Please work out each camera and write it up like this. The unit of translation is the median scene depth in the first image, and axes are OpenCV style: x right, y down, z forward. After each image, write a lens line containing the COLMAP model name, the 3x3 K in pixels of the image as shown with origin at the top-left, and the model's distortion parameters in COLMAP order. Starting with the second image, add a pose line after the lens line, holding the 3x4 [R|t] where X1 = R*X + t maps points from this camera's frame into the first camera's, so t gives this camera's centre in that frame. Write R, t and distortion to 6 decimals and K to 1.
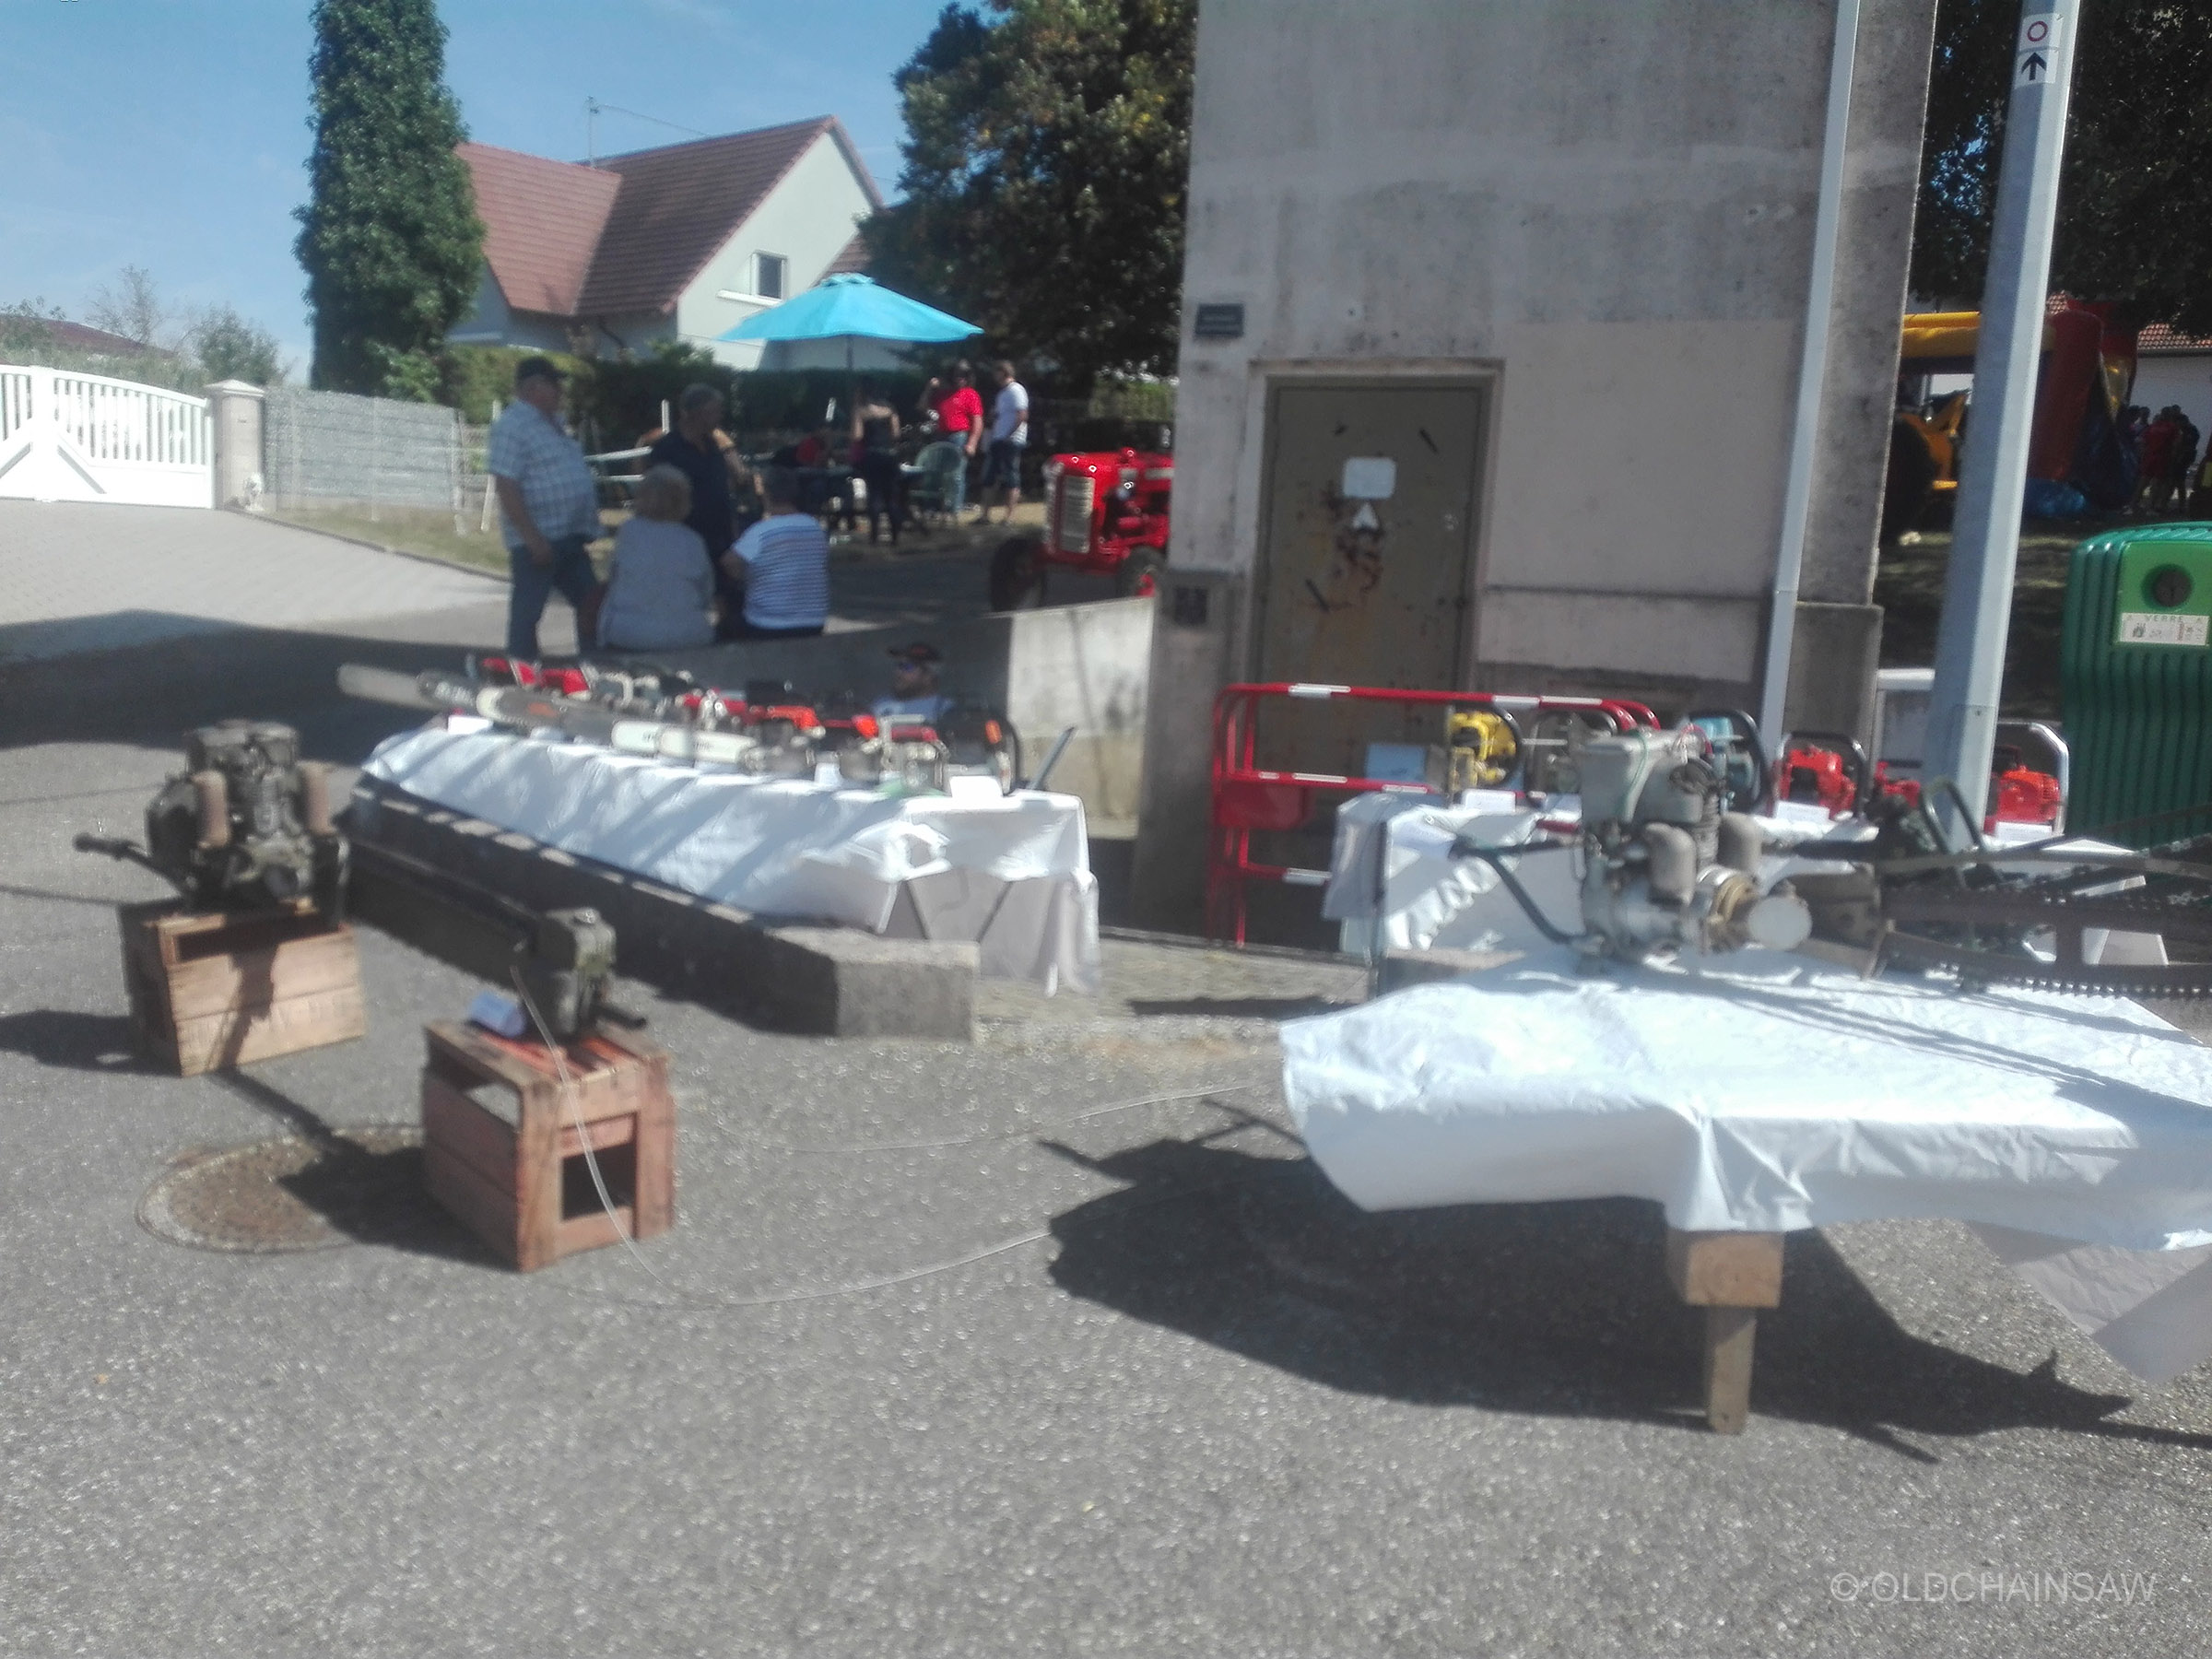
lens RADIAL K [[1809.6, 0, 1106.0], [0, 1809.6, 829.5], [0, 0, 1]] dist [0.148570, -0.278012]
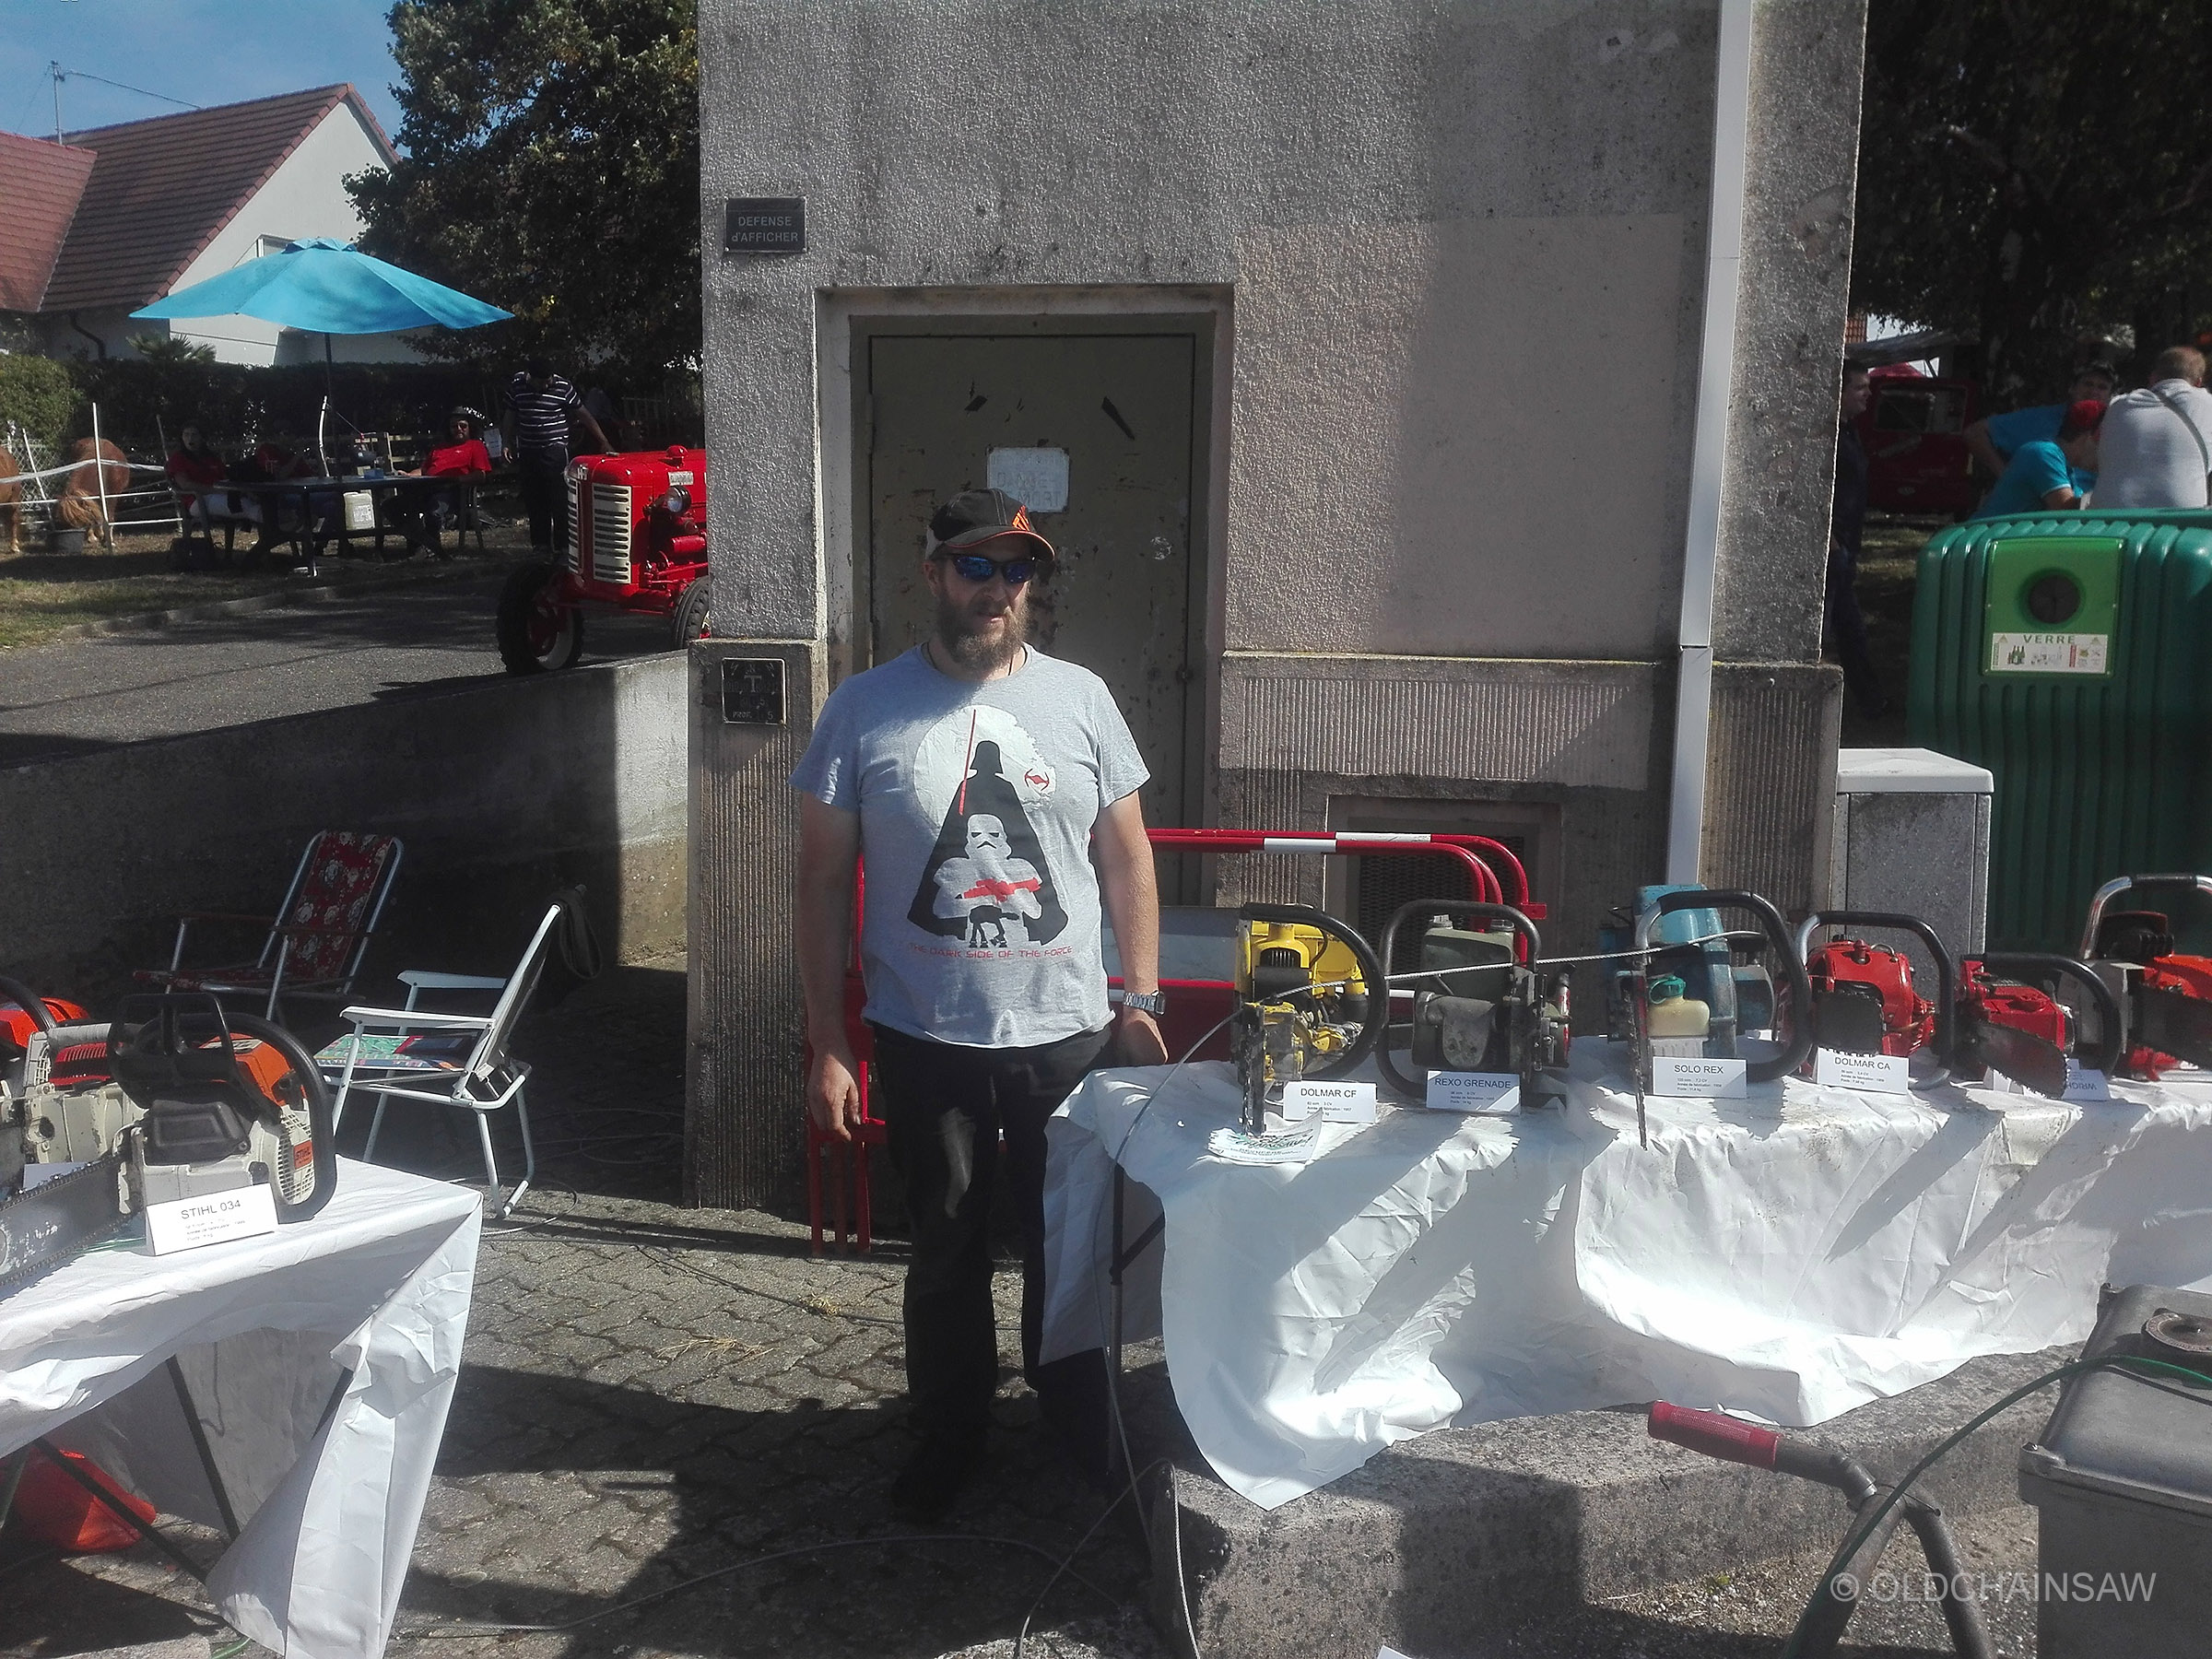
lens RADIAL K [[1814.0, 0, 1106.0], [0, 1814.0, 829.5], [0, 0, 1]] dist [0.082425, -0.133015]
pose [[0.977484, -0.063193, 0.201327, 0.037673], [0.063308, 0.997977, 0.005873, -0.075056], [-0.201290, 0.007005, 0.979507, 0.384628]]
